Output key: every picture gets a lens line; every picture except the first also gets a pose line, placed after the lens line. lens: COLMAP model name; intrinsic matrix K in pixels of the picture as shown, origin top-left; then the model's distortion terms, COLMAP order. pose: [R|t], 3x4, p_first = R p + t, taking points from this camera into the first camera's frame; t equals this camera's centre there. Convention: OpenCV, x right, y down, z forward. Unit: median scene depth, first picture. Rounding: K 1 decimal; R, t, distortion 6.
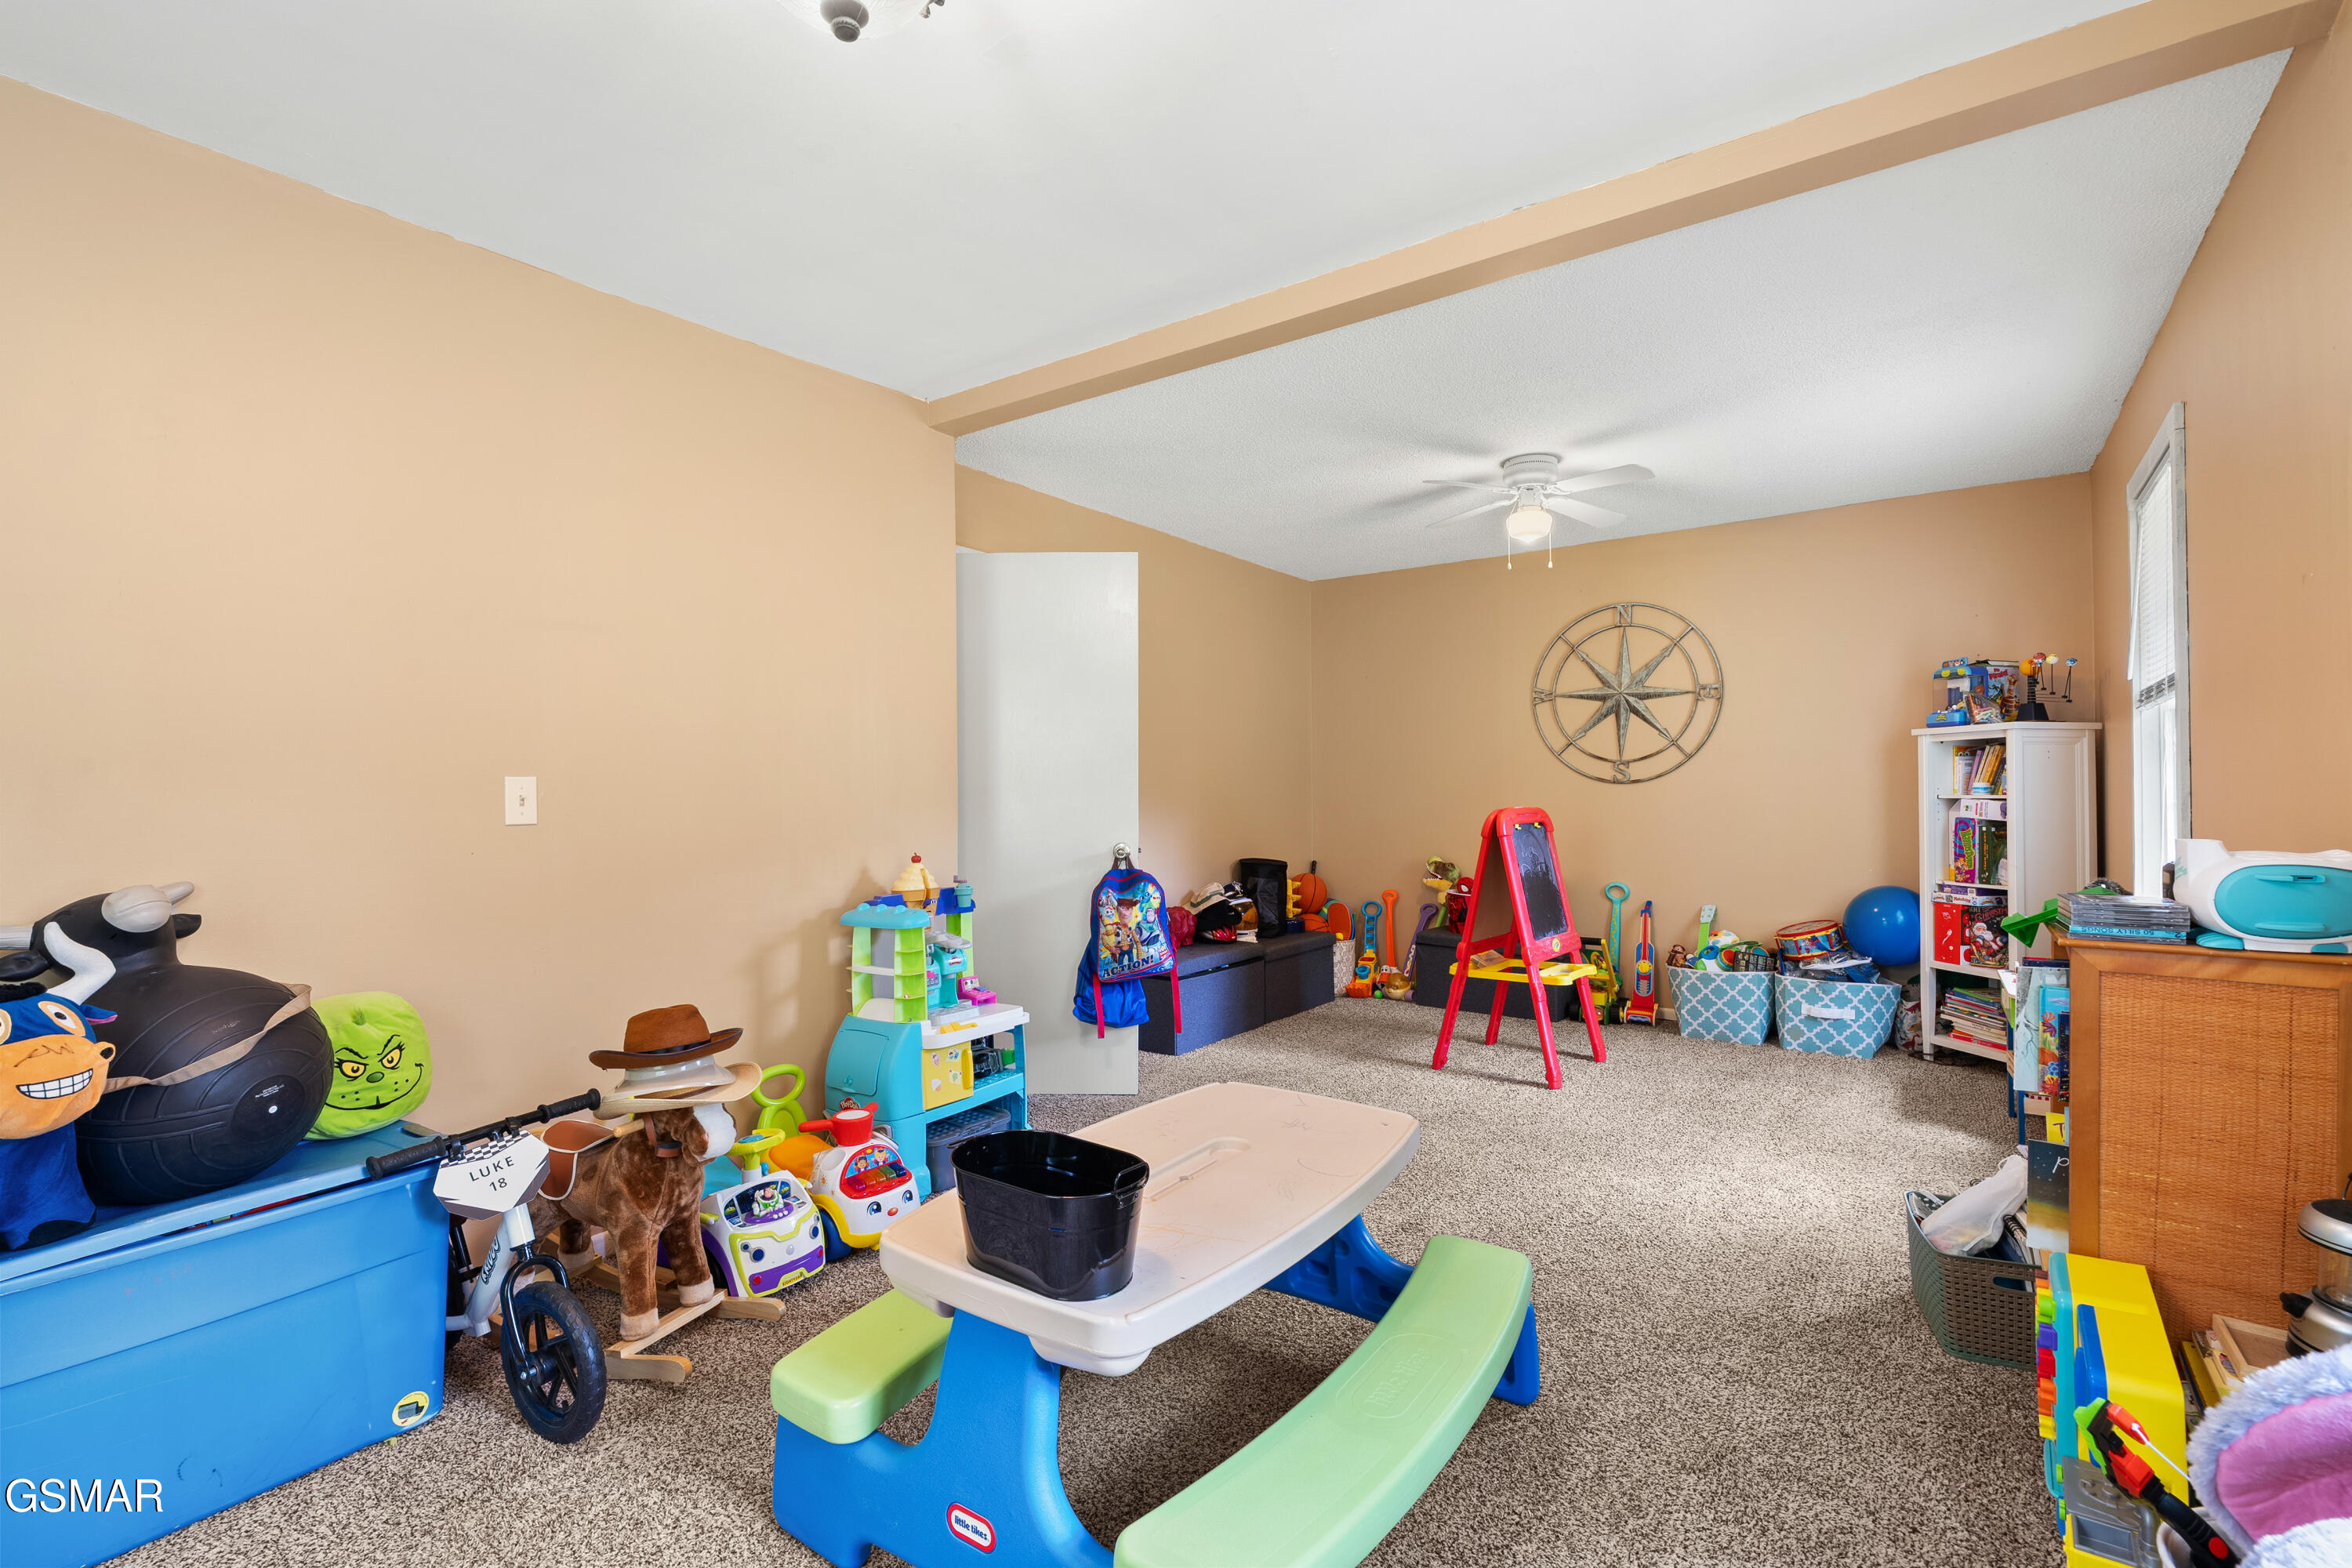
lens RADIAL K [[1062.3, 0, 1165.9], [0, 1062.3, 791.4], [0, 0, 1]] dist [-0.002453, -0.001240]
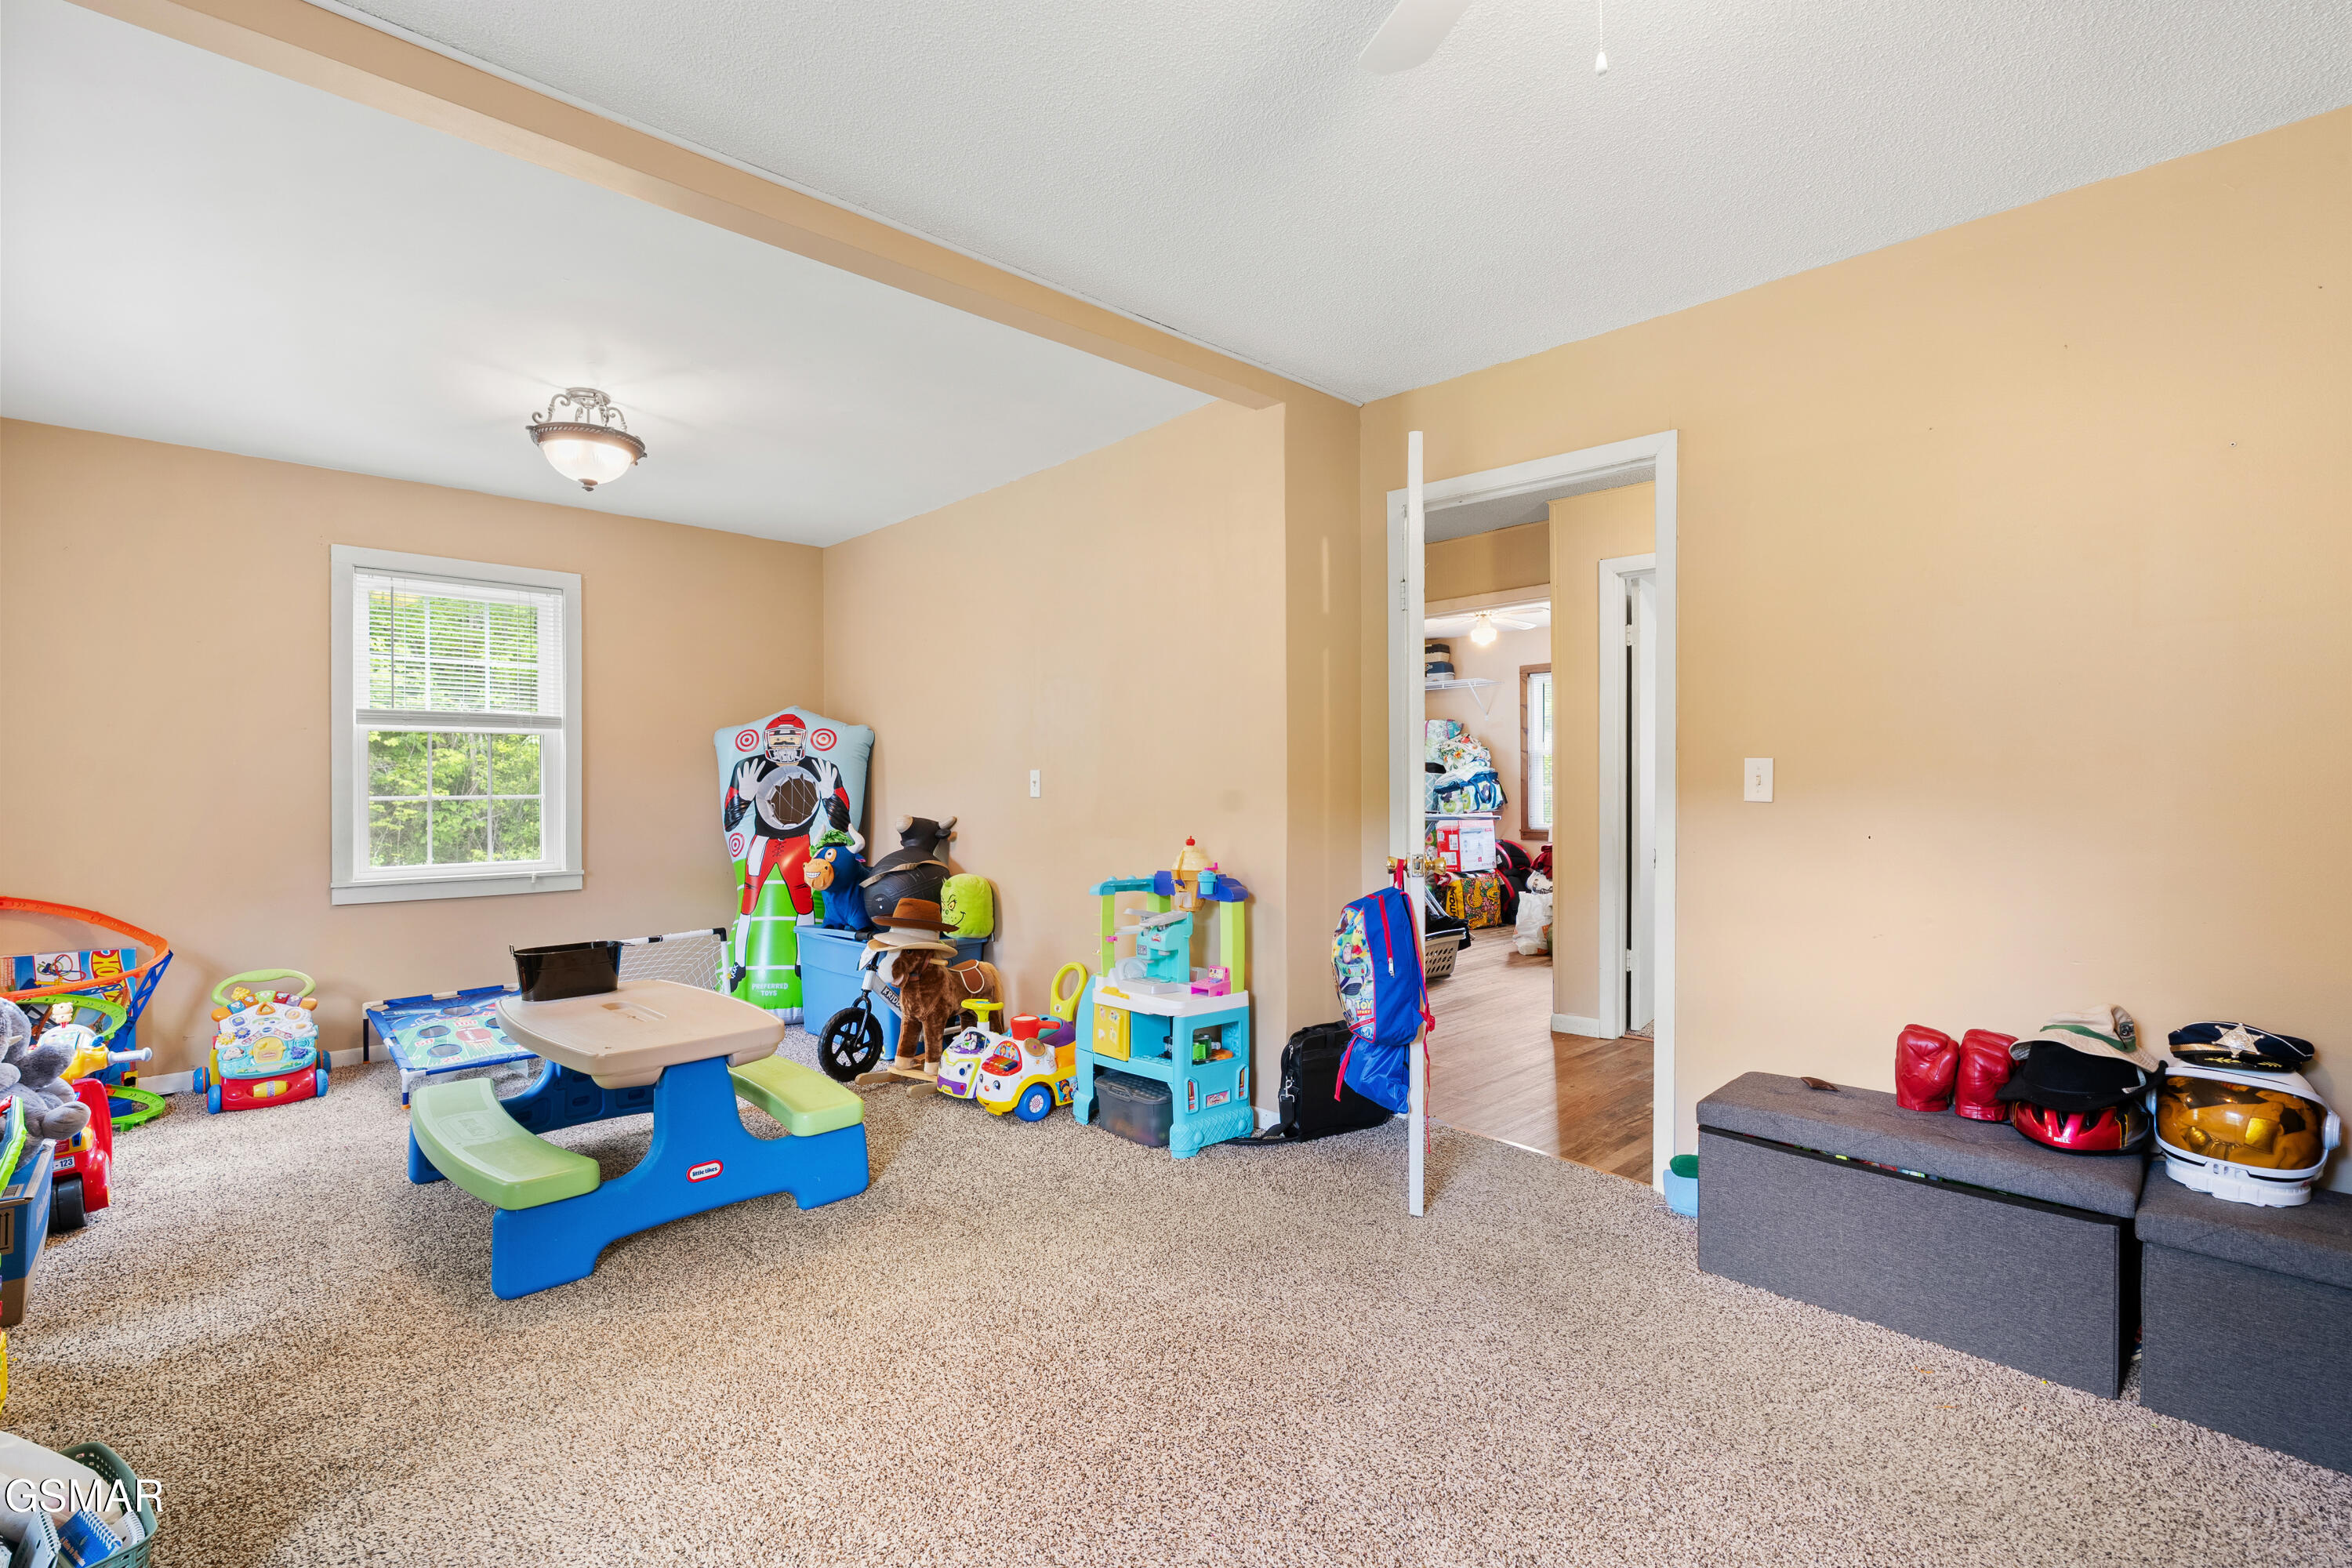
lens RADIAL K [[1062.3, 0, 1165.9], [0, 1062.3, 791.4], [0, 0, 1]] dist [-0.002453, -0.001240]
pose [[-0.180871, 0.022701, -0.983245, 0.850670], [0.007590, 0.999736, 0.021686, -0.011503], [0.983478, -0.003541, -0.180996, 1.210706]]
